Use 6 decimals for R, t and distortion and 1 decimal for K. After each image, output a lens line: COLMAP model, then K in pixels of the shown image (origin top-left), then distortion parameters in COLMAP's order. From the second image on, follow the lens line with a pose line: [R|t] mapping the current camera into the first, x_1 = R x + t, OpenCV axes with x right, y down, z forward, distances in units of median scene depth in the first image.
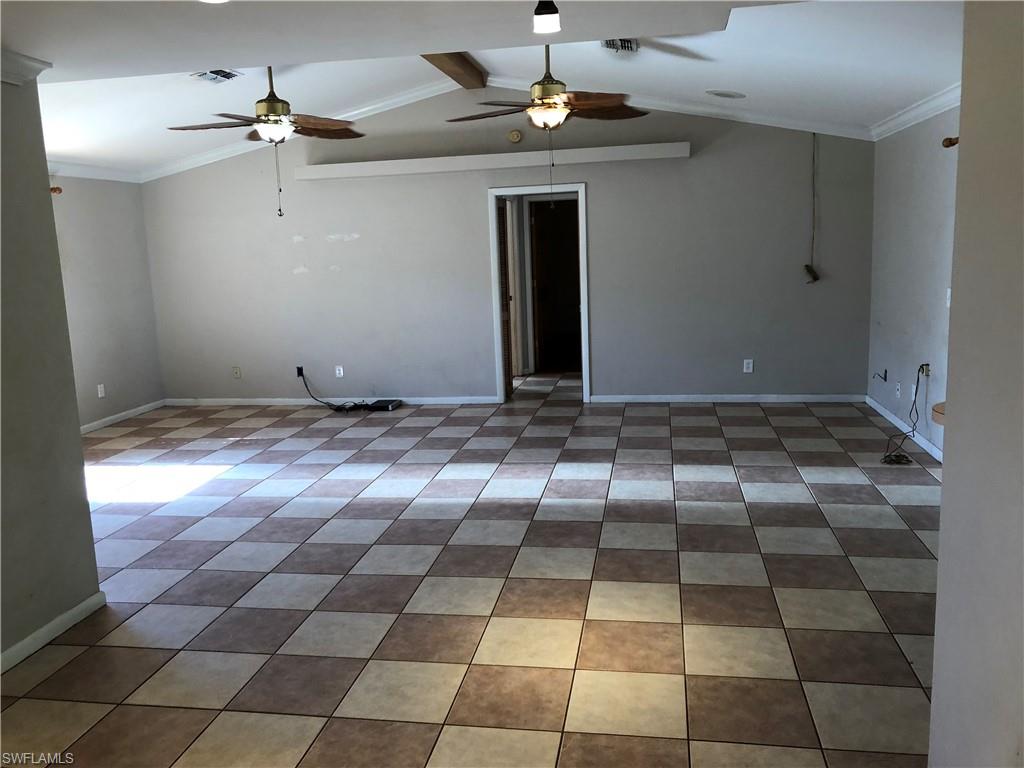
lens RADIAL K [[837.2, 0, 510.4], [0, 837.2, 383.0], [0, 0, 1]] dist [0.024656, -0.020120]
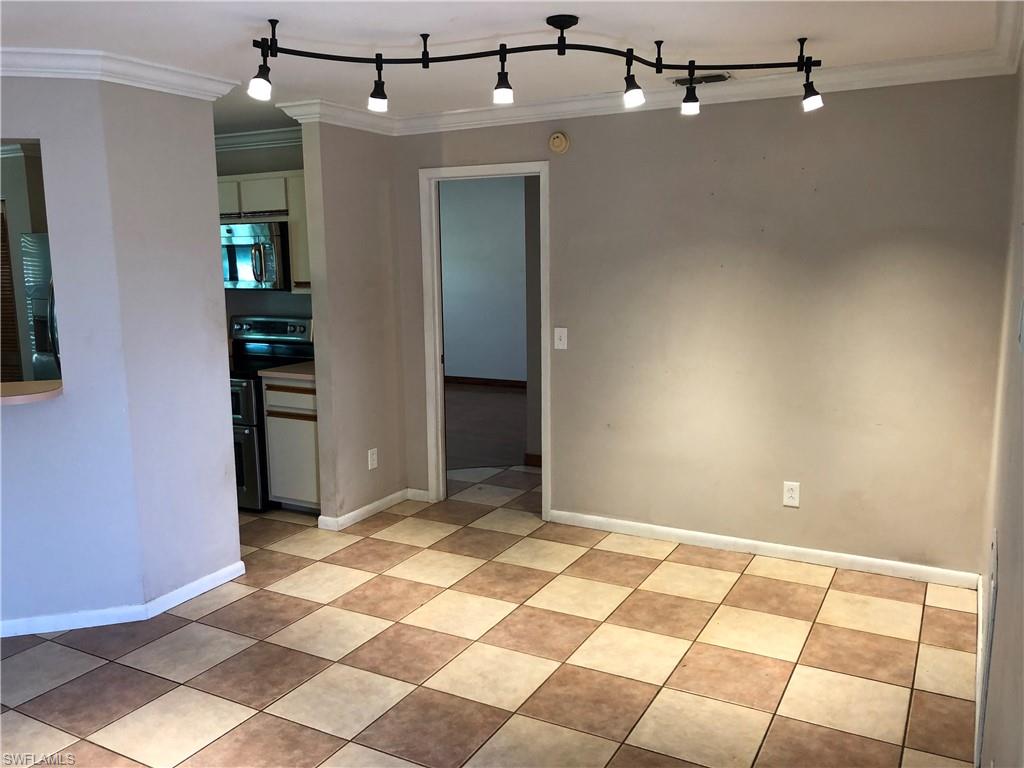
lens RADIAL K [[837.2, 0, 512.5], [0, 837.2, 384.7], [0, 0, 1]] dist [0.024656, -0.020120]
pose [[-0.944914, -0.002725, 0.327307, -0.354853], [0.104562, 0.945058, 0.309729, -0.167800], [-0.310168, 0.326891, -0.892714, 1.029003]]
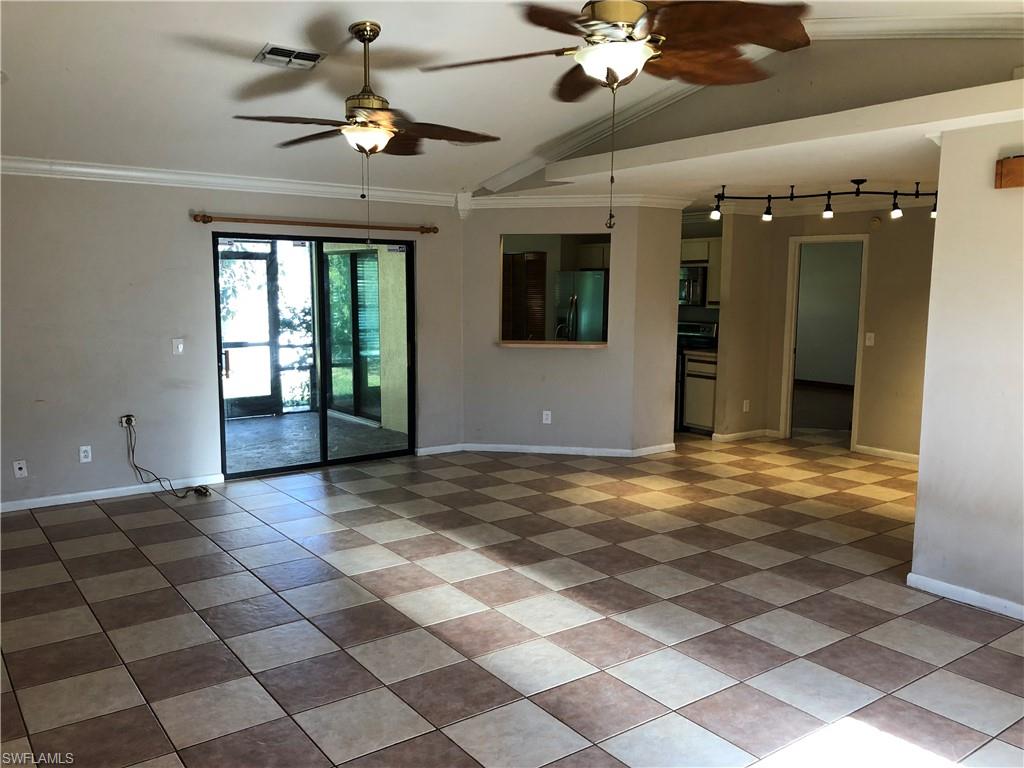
lens RADIAL K [[837.2, 0, 509.5], [0, 837.2, 383.0], [0, 0, 1]] dist [0.024656, -0.020120]
pose [[-0.717996, -0.053198, 0.694011, -0.740033], [0.139860, 0.965713, 0.218718, -0.287591], [-0.681851, 0.254103, -0.685938, 1.770464]]
